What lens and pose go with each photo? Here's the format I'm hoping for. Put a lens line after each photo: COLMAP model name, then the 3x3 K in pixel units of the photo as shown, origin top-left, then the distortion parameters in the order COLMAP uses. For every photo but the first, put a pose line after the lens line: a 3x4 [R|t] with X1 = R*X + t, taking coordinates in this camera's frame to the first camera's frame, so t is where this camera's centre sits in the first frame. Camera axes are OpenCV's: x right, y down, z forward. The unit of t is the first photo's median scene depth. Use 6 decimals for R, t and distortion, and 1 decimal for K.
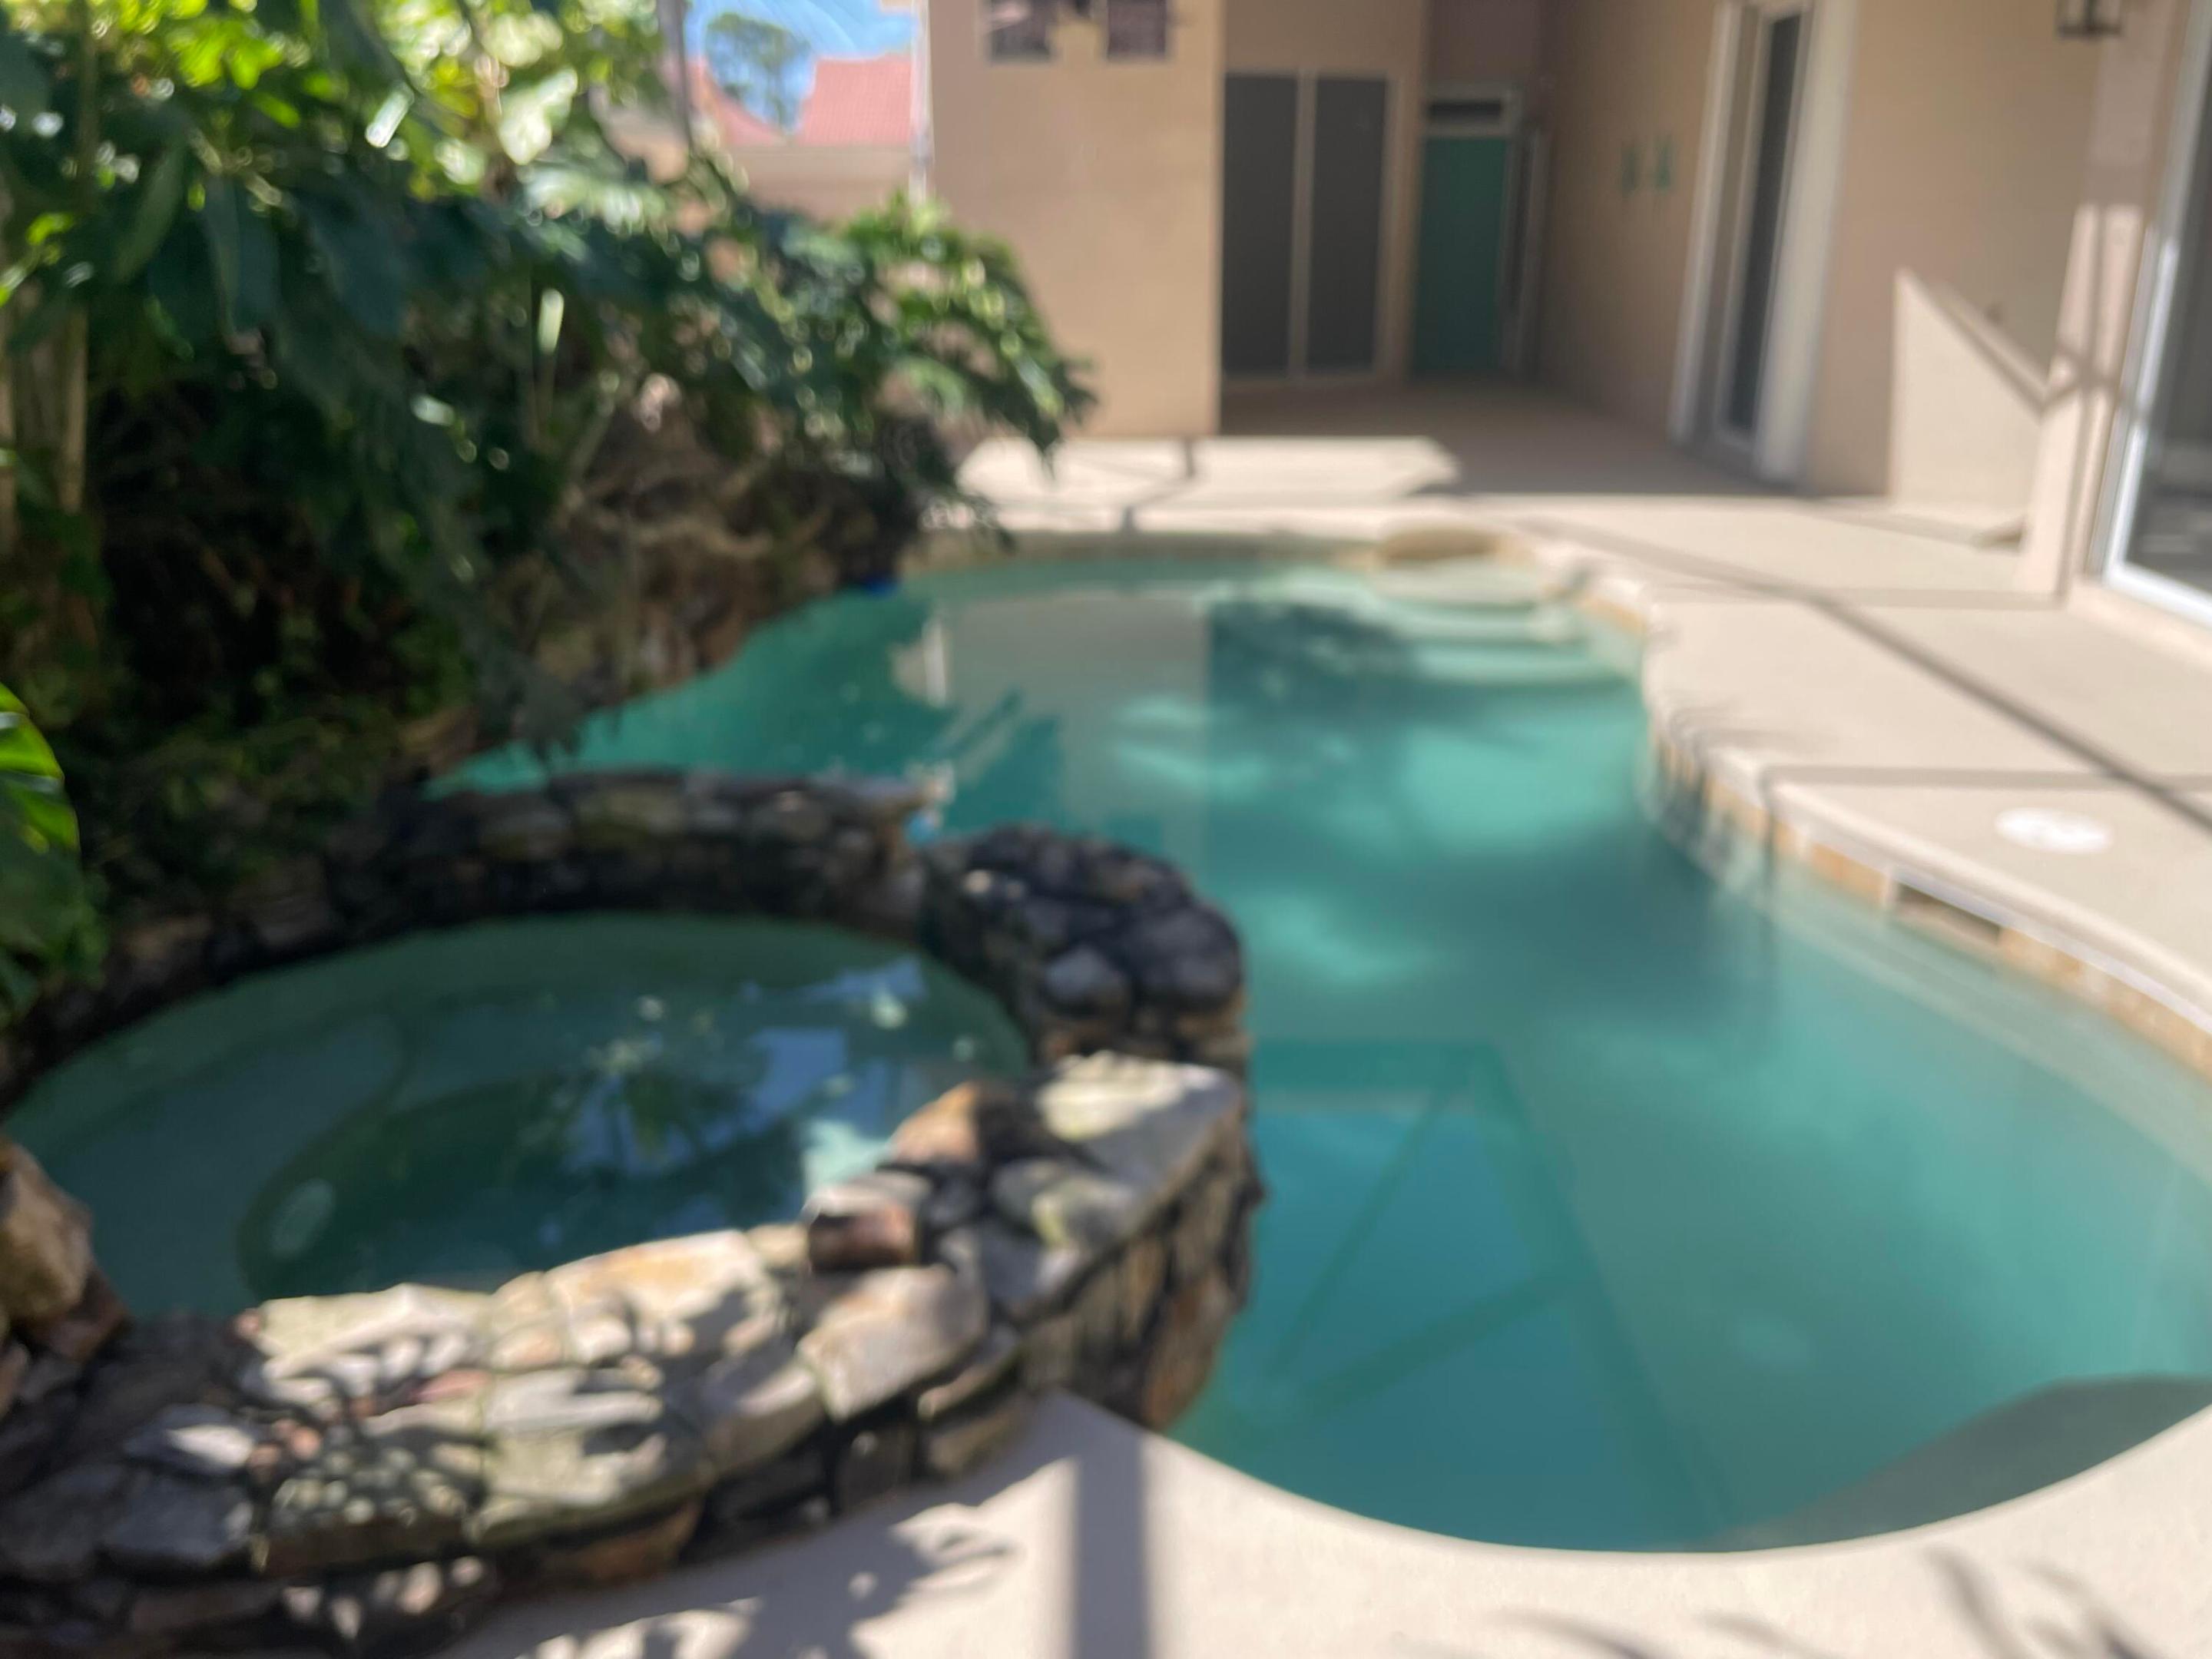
lens RADIAL K [[1774.8, 0, 1106.0], [0, 1774.8, 829.5], [0, 0, 1]] dist [0.018082, -0.002849]
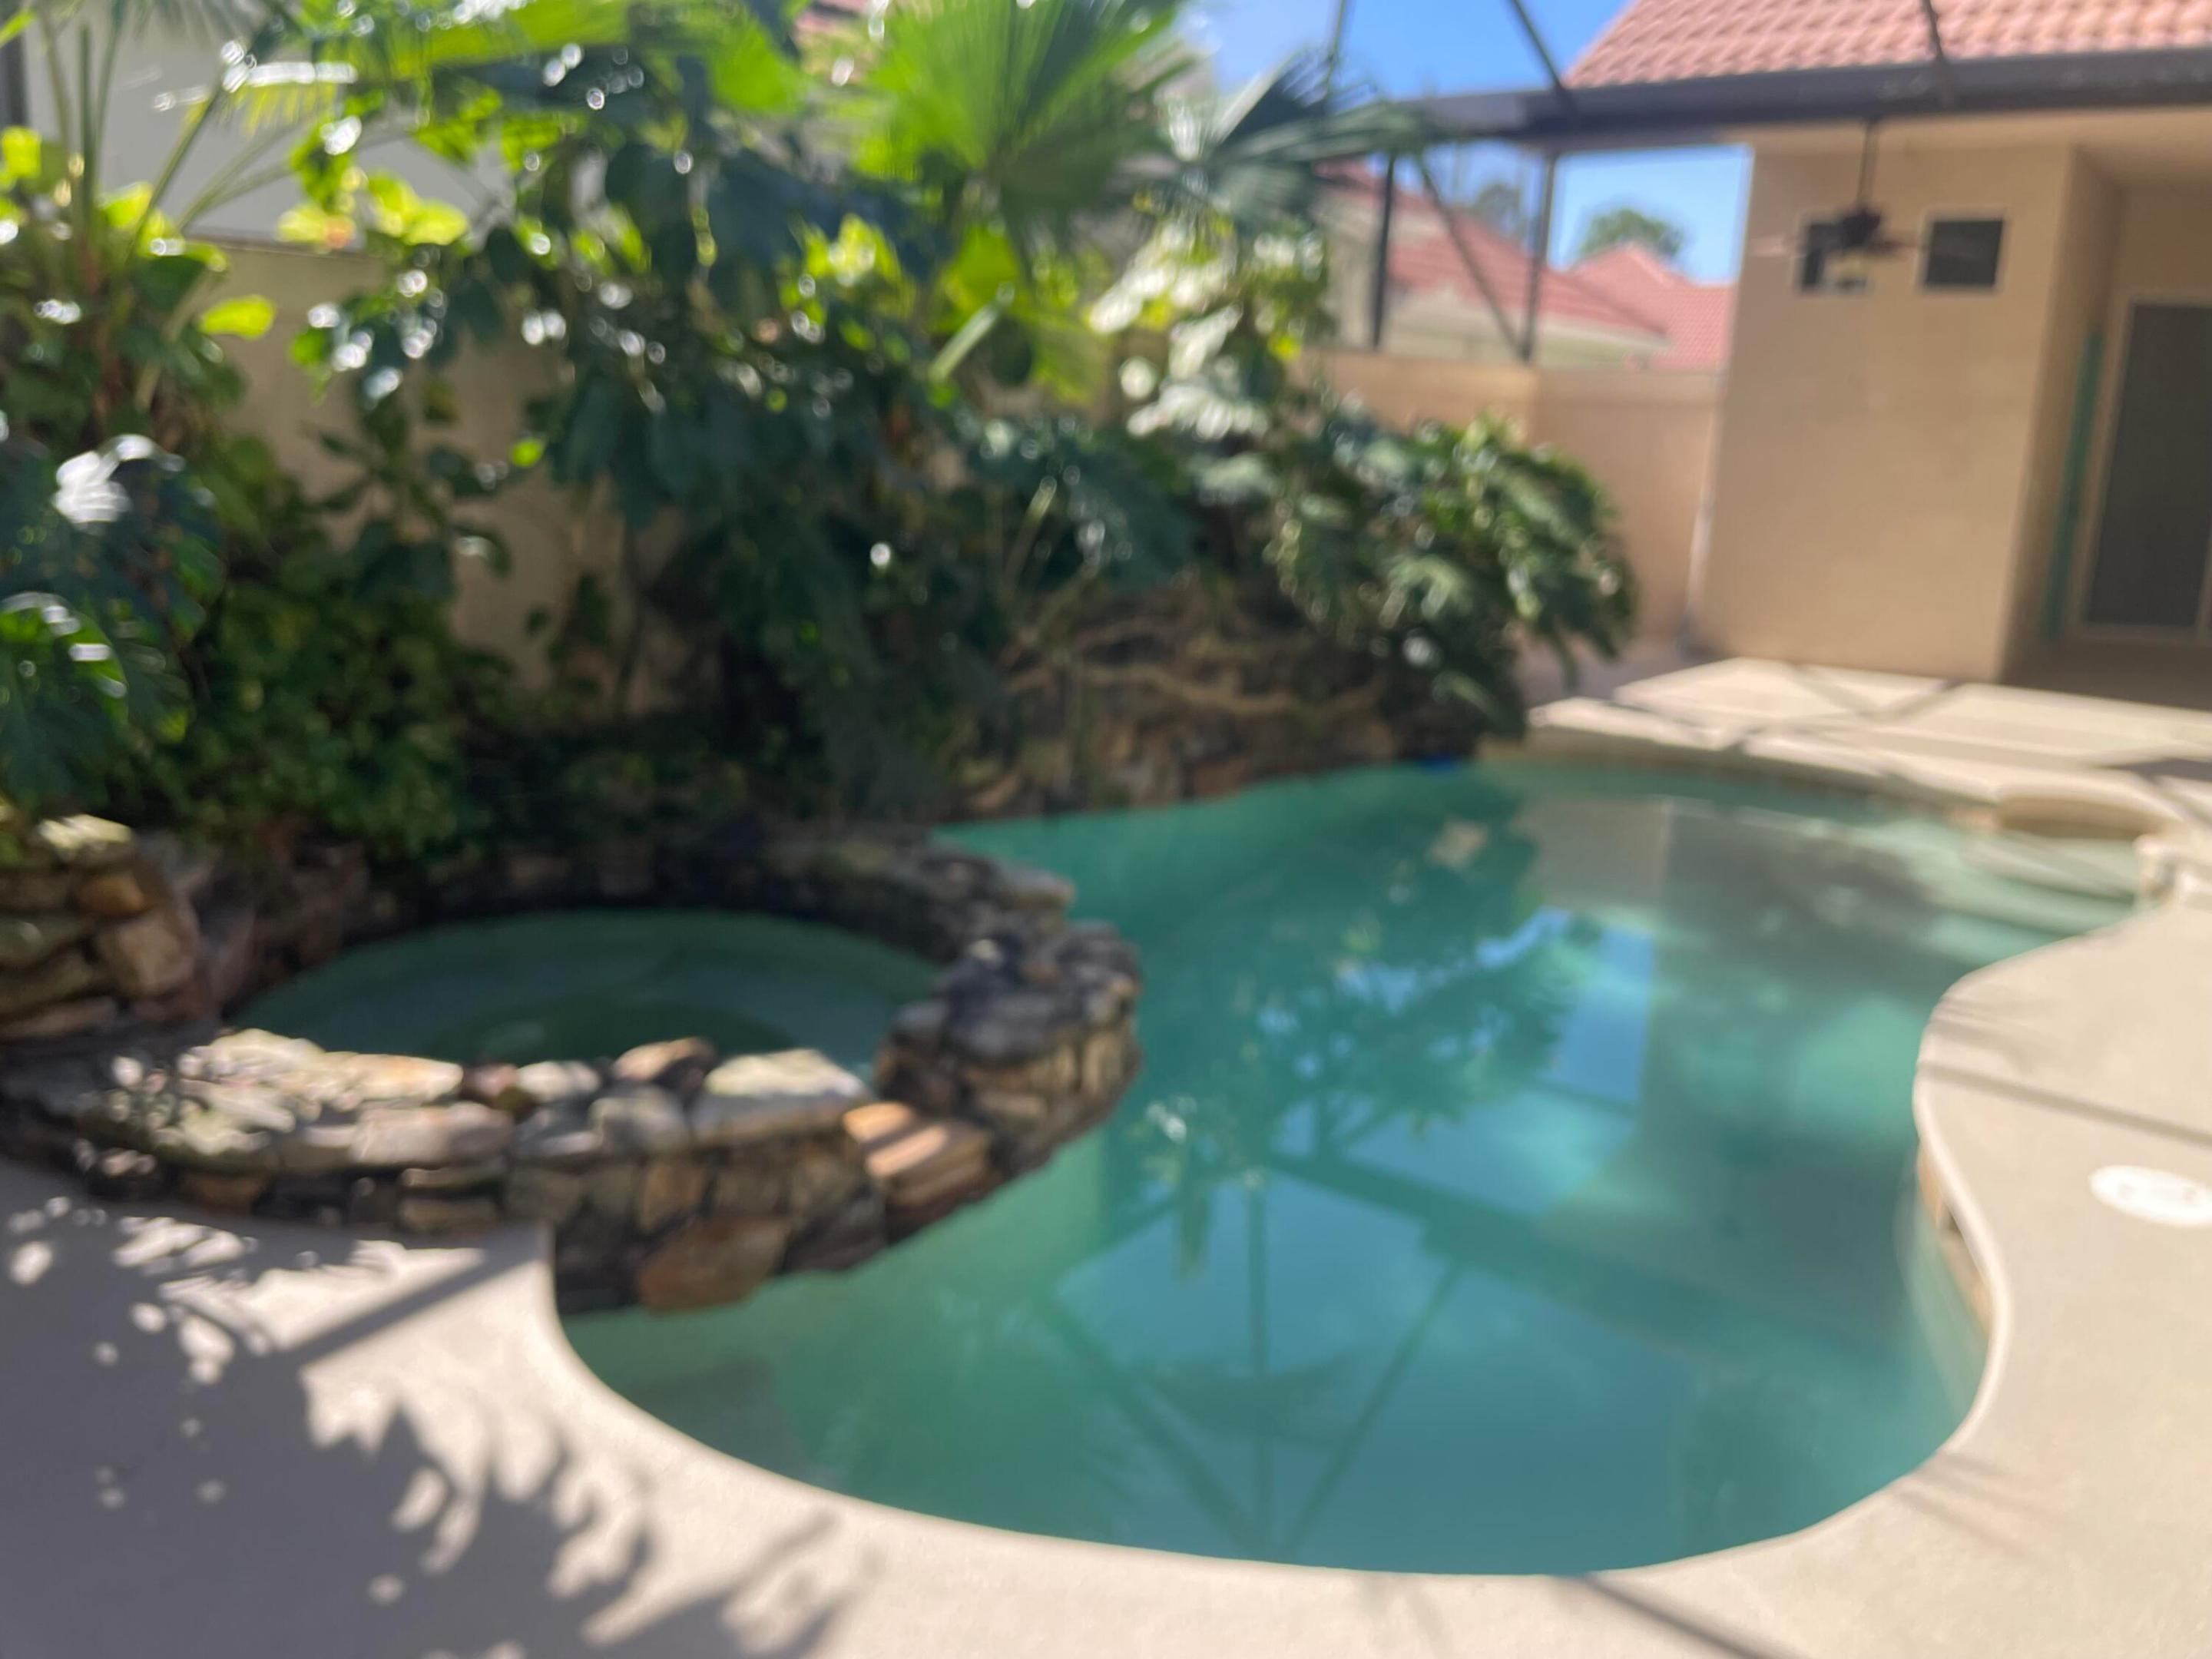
lens RADIAL K [[1774.8, 0, 1106.0], [0, 1774.8, 829.5], [0, 0, 1]] dist [0.018082, -0.002849]
pose [[0.804385, 0.171928, -0.568688, 0.418012], [-0.231502, 0.972257, -0.033513, -0.019182], [0.547149, 0.158610, 0.821870, 0.008491]]
